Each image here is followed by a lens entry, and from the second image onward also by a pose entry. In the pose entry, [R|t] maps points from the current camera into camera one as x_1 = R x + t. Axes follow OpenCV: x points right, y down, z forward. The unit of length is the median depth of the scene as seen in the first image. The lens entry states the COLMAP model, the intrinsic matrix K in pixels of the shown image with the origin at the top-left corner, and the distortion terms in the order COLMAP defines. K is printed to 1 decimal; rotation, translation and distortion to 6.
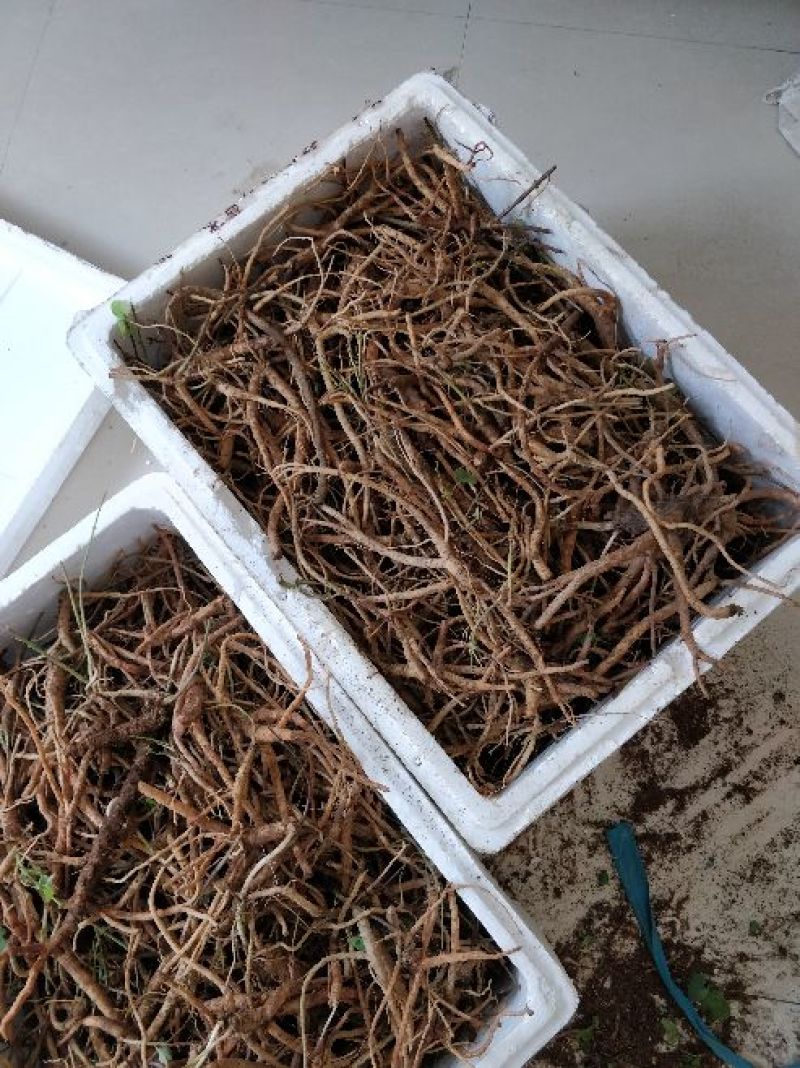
lens RADIAL K [[880.4, 0, 404.0], [0, 880.4, 538.1], [0, 0, 1]] dist [0.059611, -0.089190]
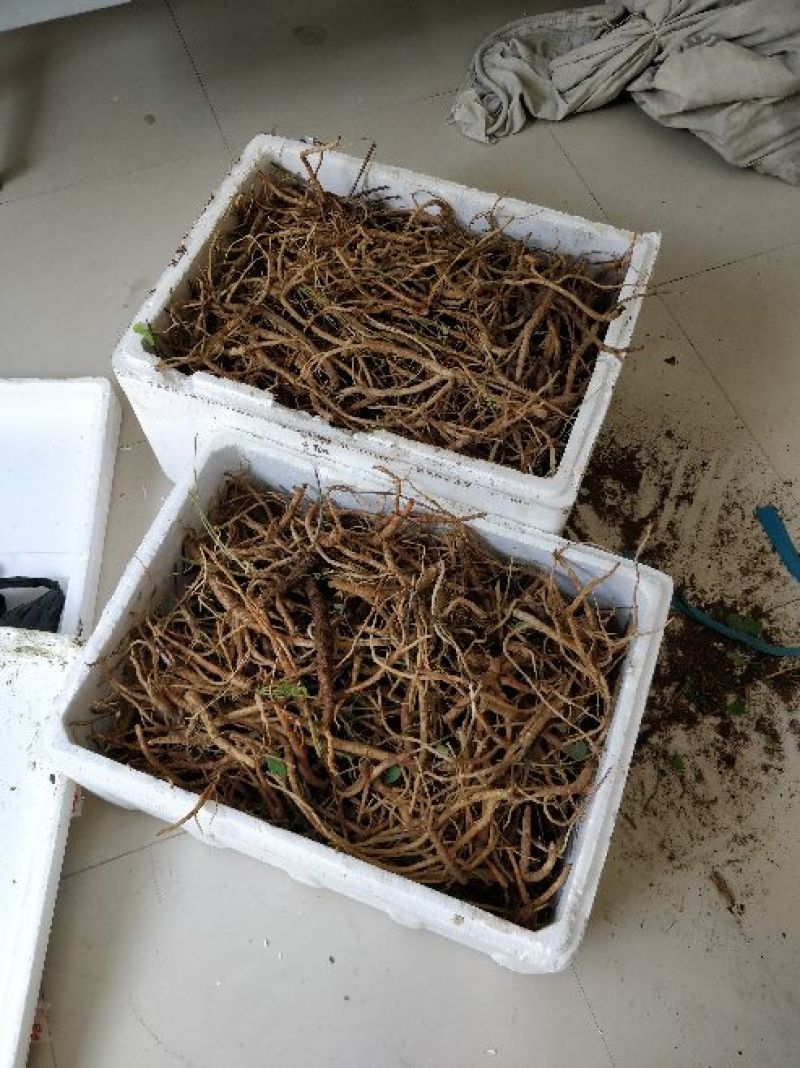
lens RADIAL K [[878.6, 0, 410.4], [0, 878.6, 547.9], [0, 0, 1]] dist [0.062680, -0.094635]
pose [[0.866570, -0.426735, 0.258754, -0.481603], [0.474417, 0.865310, -0.161765, 0.474124], [-0.154872, 0.262938, 0.952302, -0.287040]]
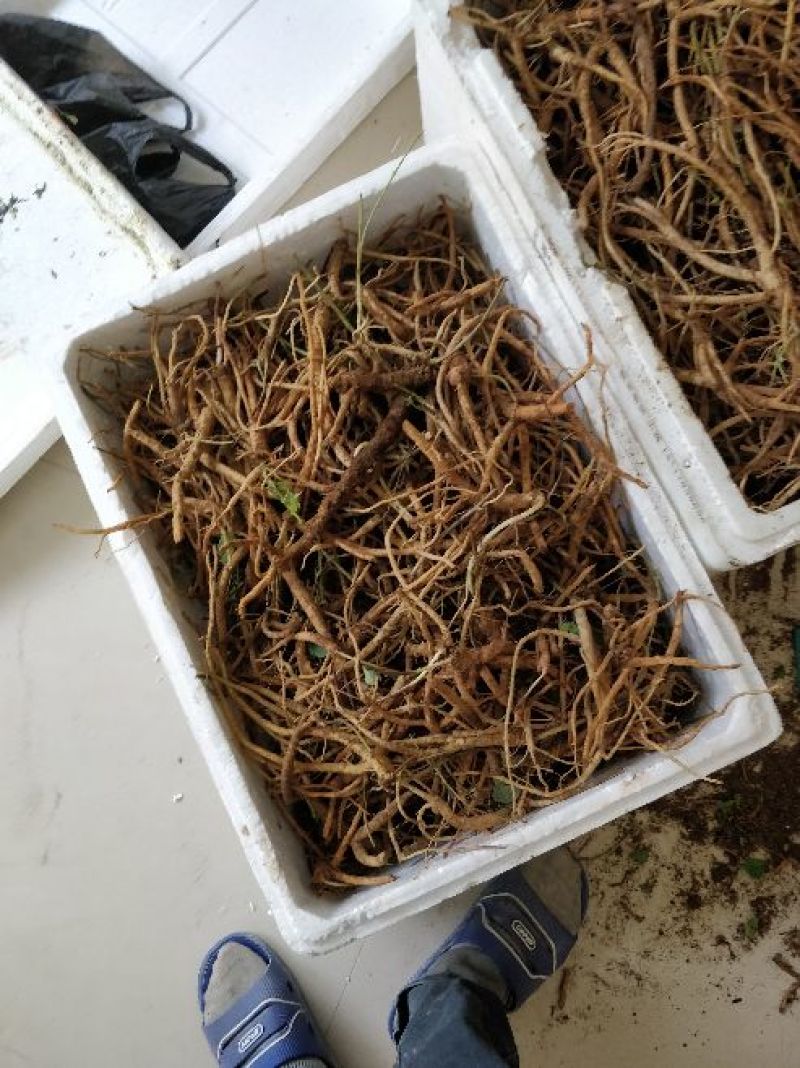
lens RADIAL K [[901.4, 0, 381.1], [0, 901.4, 567.5], [0, 0, 1]] dist [0.067739, -0.130594]
pose [[0.968007, 0.241906, -0.066667, -0.202144], [-0.231203, 0.963117, 0.137663, 0.283561], [0.097510, -0.117845, 0.988233, -0.038827]]
